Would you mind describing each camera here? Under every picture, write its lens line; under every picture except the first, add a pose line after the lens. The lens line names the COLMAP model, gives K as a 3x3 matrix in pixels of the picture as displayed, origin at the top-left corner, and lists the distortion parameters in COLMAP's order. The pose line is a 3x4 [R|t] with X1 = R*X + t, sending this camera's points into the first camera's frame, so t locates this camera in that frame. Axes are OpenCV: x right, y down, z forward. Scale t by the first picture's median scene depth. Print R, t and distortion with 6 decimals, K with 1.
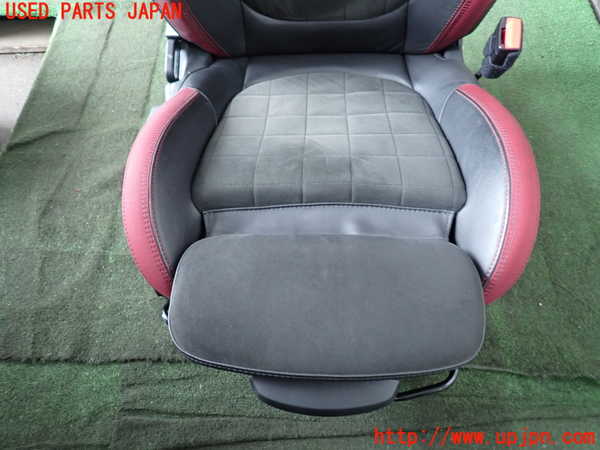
lens RADIAL K [[436.6, 0, 301.7], [0, 436.6, 220.8], [0, 0, 1]] dist [0.011680, -0.005328]
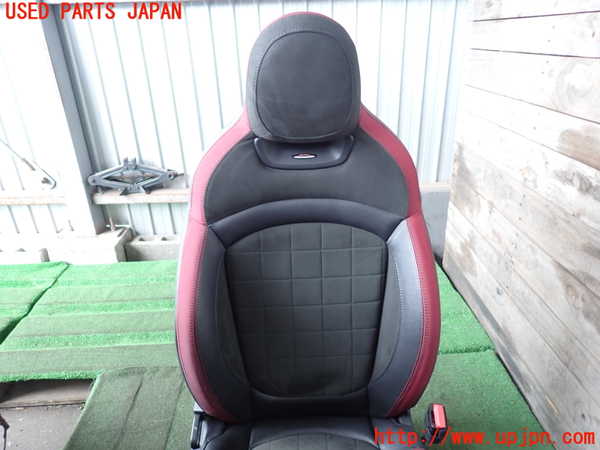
lens RADIAL K [[436.6, 0, 301.4], [0, 436.6, 226.0], [0, 0, 1]] dist [0.011680, -0.005328]
pose [[0.997455, 0.001724, 0.071281, -0.072087], [0.041589, 0.797974, -0.601255, -0.051118], [-0.057917, 0.602690, 0.795871, -0.423892]]
